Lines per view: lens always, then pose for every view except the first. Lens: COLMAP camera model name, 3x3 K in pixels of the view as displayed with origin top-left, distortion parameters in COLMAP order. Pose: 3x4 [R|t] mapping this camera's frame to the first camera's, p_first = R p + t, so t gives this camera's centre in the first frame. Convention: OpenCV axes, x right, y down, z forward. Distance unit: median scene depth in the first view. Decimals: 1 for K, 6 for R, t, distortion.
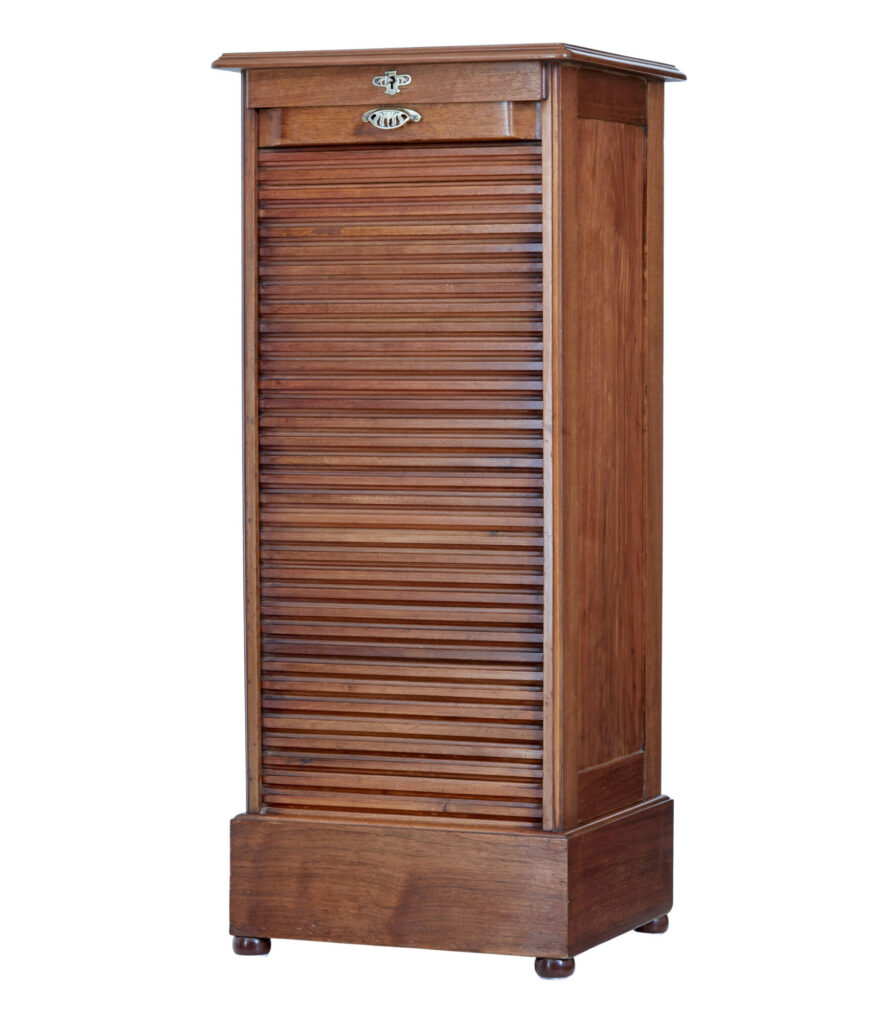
lens RADIAL K [[3475.5, 0, 448.0], [0, 3475.5, 512.0], [0, 0, 1]] dist [-0.028732, -0.306070]
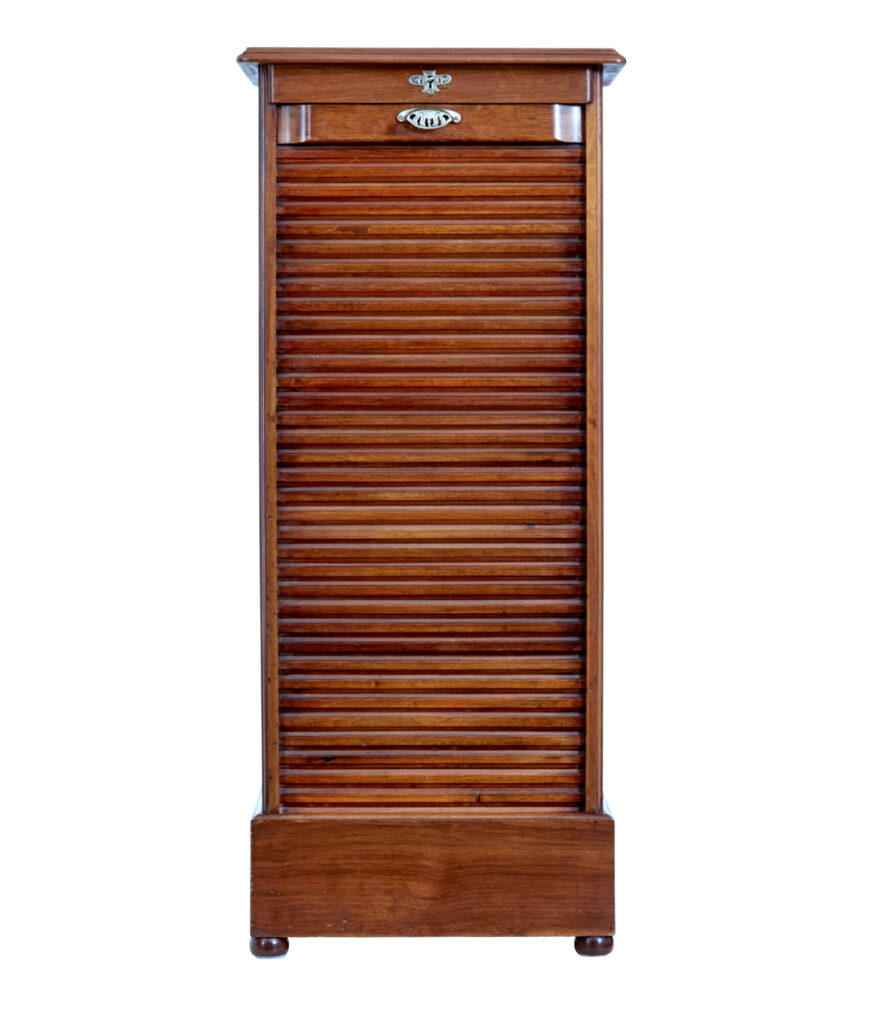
lens RADIAL K [[3475.5, 0, 447.5], [0, 3475.5, 512.0], [0, 0, 1]] dist [-0.028732, -0.306070]
pose [[0.924478, -0.023418, 0.380514, -0.393003], [0.020741, 0.999723, 0.011136, -0.009592], [-0.380670, -0.002403, 0.924708, 0.063026]]
